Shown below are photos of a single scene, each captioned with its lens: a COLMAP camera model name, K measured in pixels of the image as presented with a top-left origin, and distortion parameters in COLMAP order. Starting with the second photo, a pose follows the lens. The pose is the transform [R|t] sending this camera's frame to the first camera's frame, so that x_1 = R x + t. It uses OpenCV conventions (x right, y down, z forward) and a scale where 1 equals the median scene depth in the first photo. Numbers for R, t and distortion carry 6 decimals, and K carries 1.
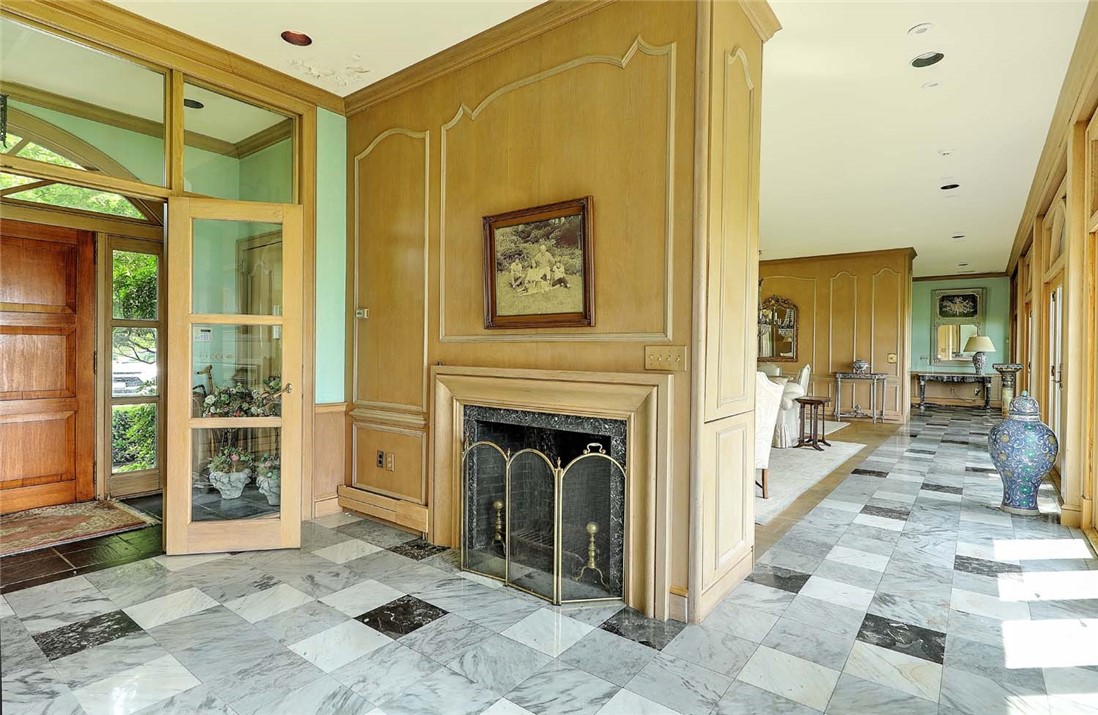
lens RADIAL K [[552.1, 0, 553.1], [0, 552.1, 347.5], [0, 0, 1]] dist [0.004602, 0.000115]
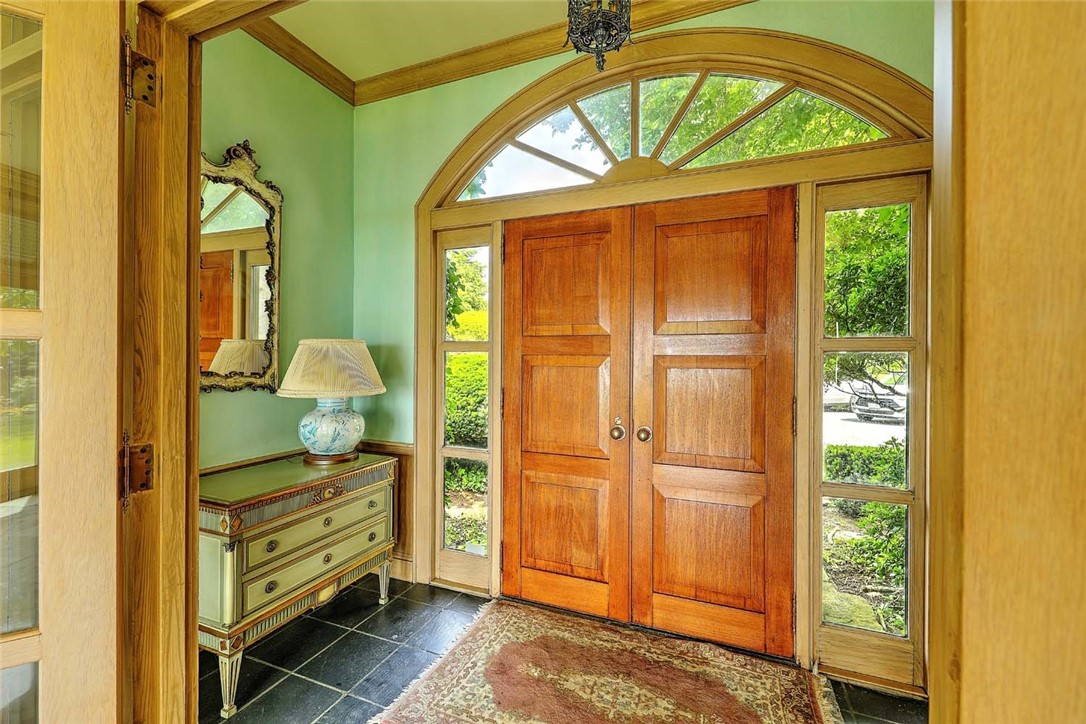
lens RADIAL K [[457.5, 0, 543.0], [0, 457.5, 364.8], [0, 0, 1]] dist [0.009395, 0.000355]
pose [[0.270650, -0.003417, -0.962672, -0.449089], [-0.007533, 0.999956, -0.005667, -0.021319], [0.962648, 0.008786, 0.270612, 0.630660]]
